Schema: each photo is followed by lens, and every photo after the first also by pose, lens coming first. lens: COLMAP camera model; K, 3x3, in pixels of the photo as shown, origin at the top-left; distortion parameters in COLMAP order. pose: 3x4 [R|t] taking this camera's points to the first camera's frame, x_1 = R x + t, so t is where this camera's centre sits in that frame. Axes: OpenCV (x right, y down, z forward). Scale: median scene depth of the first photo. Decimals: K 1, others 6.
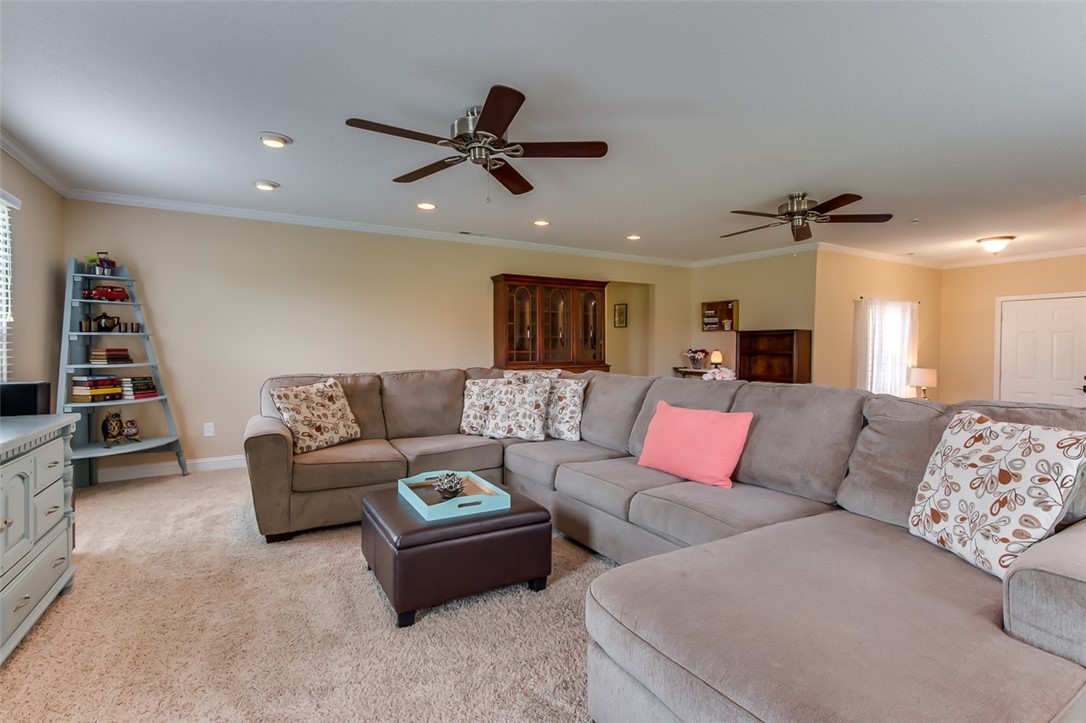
lens RADIAL K [[508.0, 0, 543.0], [0, 508.0, 361.5], [0, 0, 1]] dist [0.012585, -0.000051]
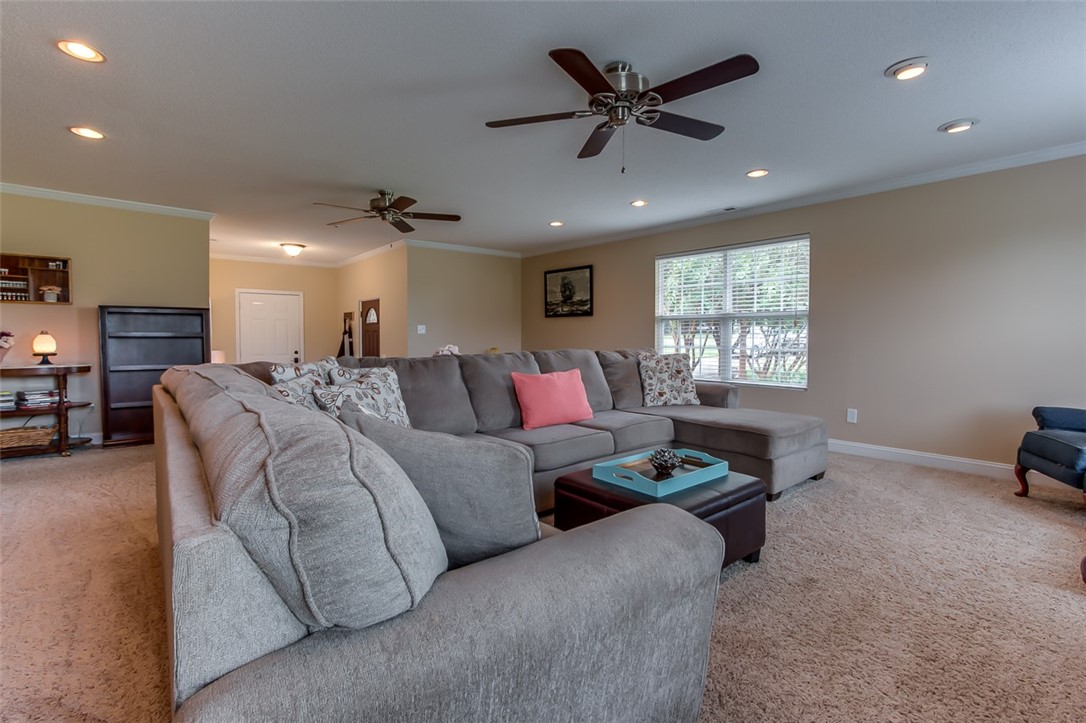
lens RADIAL K [[508.0, 0, 543.0], [0, 508.0, 361.5], [0, 0, 1]] dist [0.012585, -0.000051]
pose [[-0.168064, -0.057964, 0.984070, -0.484034], [0.031932, 0.997426, 0.064204, -0.010967], [-0.985259, 0.042213, -0.165780, 0.608044]]
